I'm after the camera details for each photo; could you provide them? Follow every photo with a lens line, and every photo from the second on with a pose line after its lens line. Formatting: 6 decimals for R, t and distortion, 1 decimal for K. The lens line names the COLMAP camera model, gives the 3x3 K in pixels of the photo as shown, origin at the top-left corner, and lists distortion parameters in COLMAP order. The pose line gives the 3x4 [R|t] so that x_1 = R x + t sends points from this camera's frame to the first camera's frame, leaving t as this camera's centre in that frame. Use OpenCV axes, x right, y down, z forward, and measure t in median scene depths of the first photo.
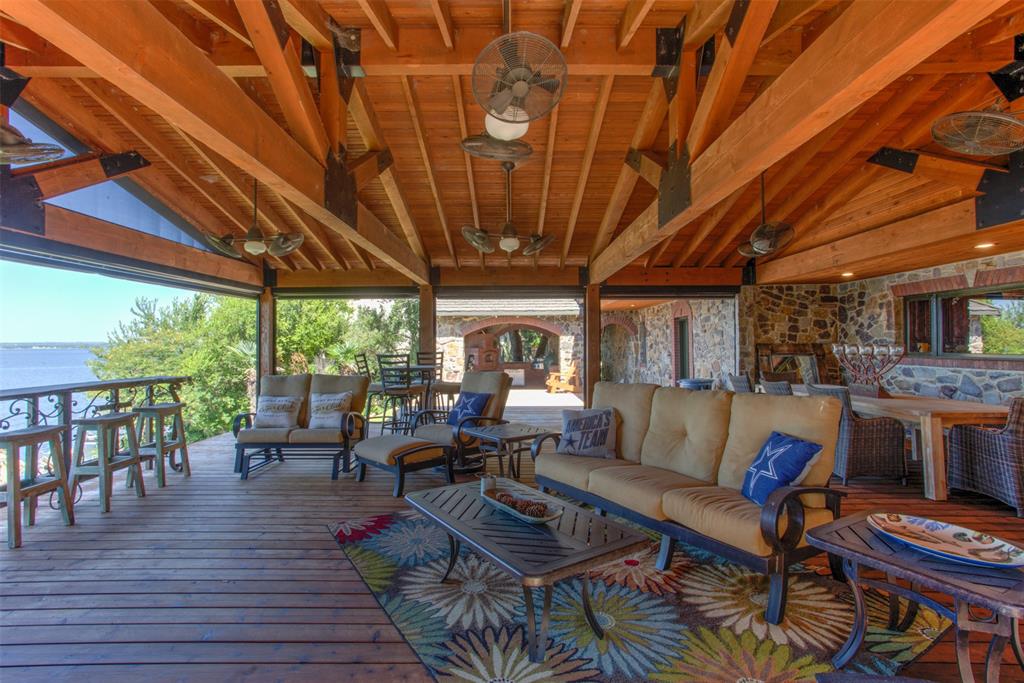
lens RADIAL K [[484.7, 0, 514.1], [0, 484.7, 342.5], [0, 0, 1]] dist [-0.001607, -0.000160]
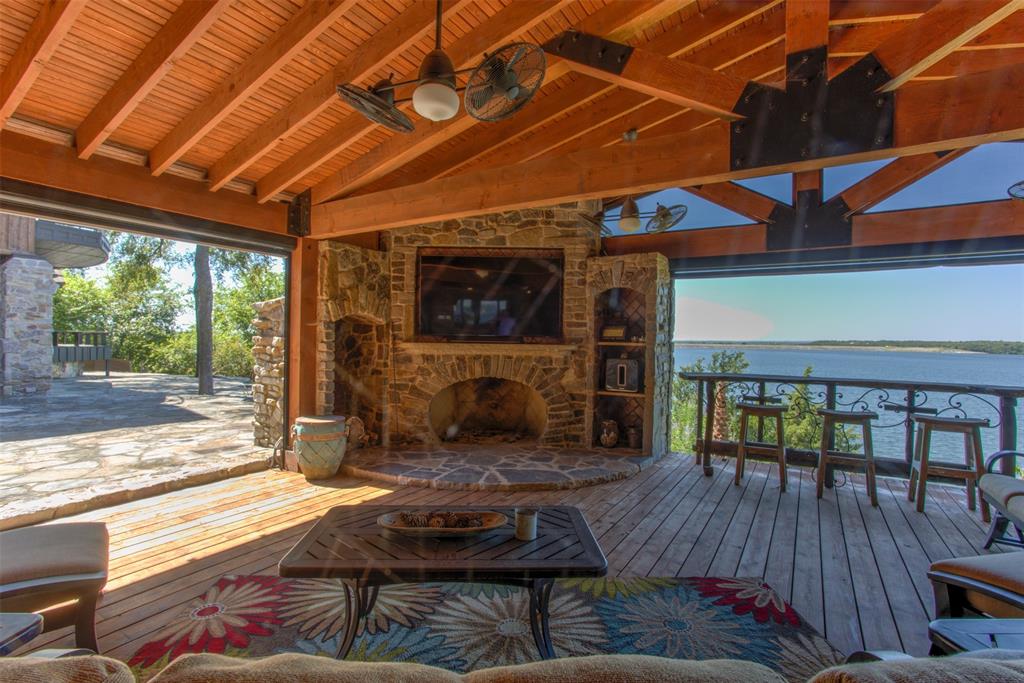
lens RADIAL K [[484.7, 0, 515.1], [0, 484.7, 341.5], [0, 0, 1]] dist [-0.001607, -0.000160]
pose [[-0.515905, 0.002173, -0.856643, 0.499883], [-0.002611, 0.999988, 0.004109, 0.000387], [0.856642, 0.004357, -0.515893, 1.125004]]
